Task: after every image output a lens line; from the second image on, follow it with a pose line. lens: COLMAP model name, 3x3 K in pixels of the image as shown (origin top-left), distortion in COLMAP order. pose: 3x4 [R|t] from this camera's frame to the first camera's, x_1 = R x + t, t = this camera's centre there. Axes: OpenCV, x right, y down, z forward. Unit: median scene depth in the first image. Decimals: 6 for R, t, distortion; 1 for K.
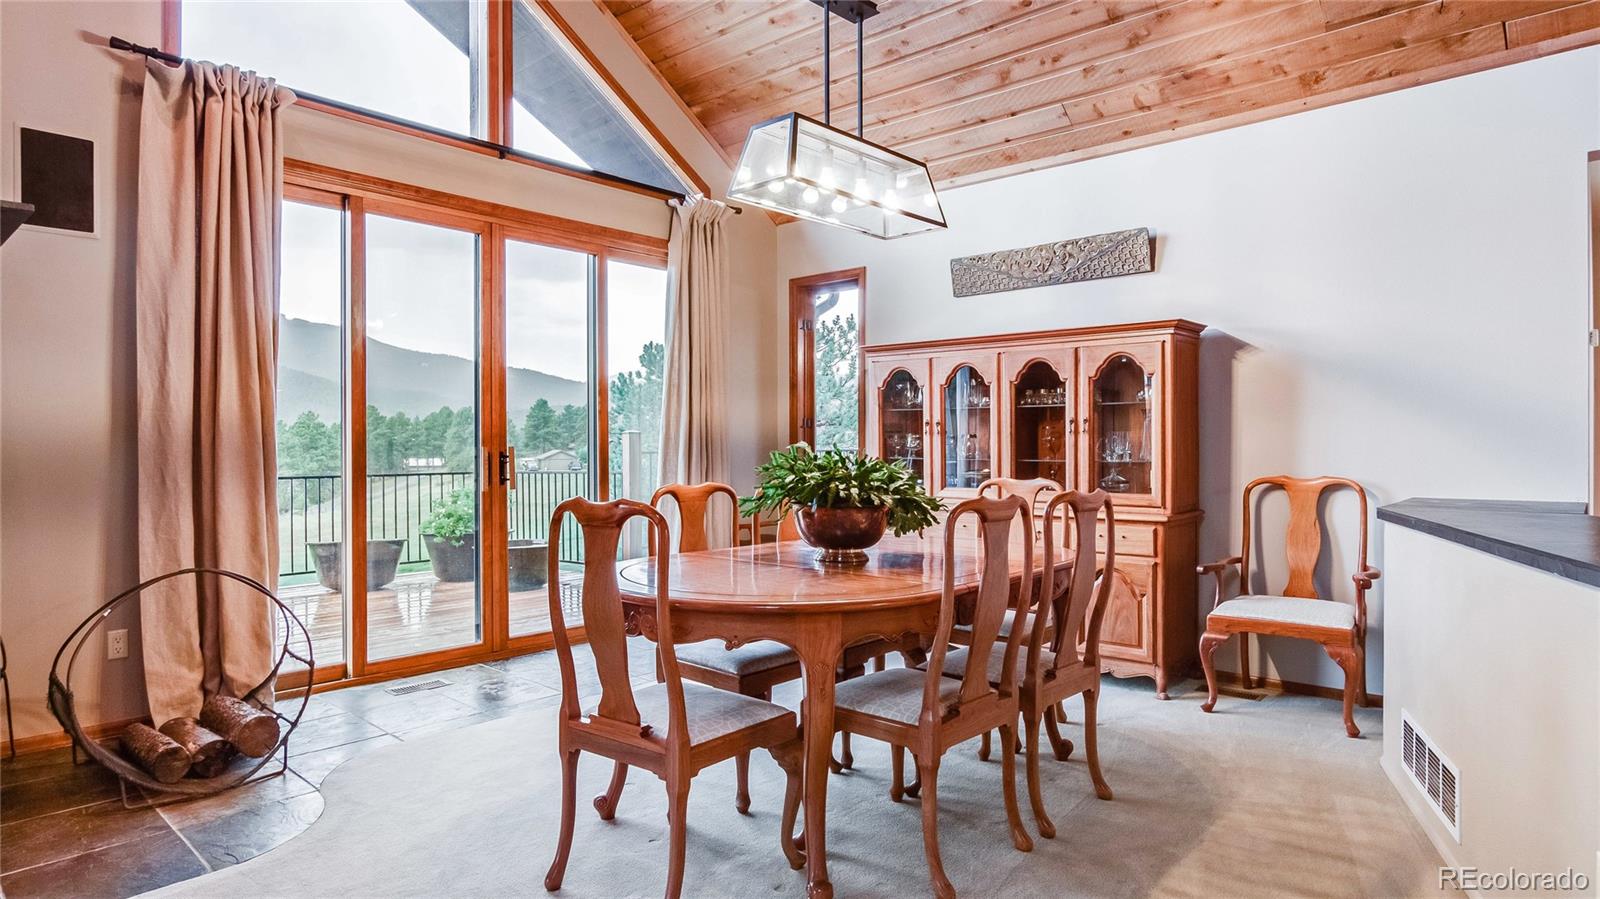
lens RADIAL K [[904.9, 0, 797.6], [0, 904.9, 445.1], [0, 0, 1]] dist [-0.004950, -0.000352]
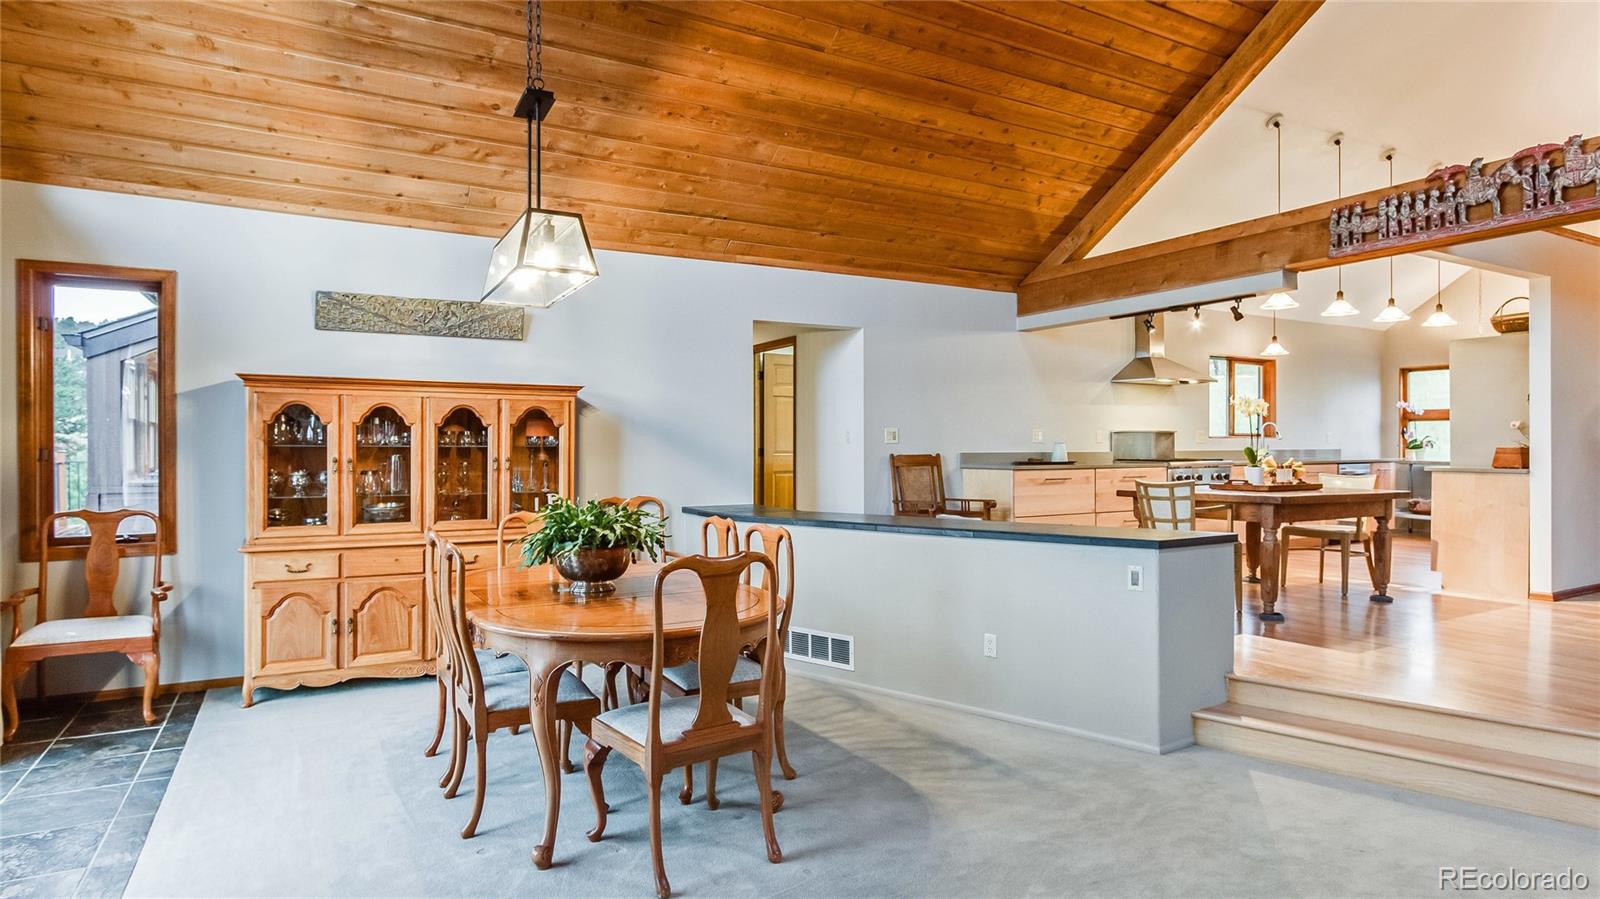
lens RADIAL K [[904.9, 0, 798.5], [0, 904.9, 450.8], [0, 0, 1]] dist [-0.004950, -0.000352]
pose [[0.302889, 0.000354, 0.953026, -0.652997], [0.002604, 0.999996, -0.001200, -0.033038], [-0.953022, 0.002845, 0.302887, 0.232257]]
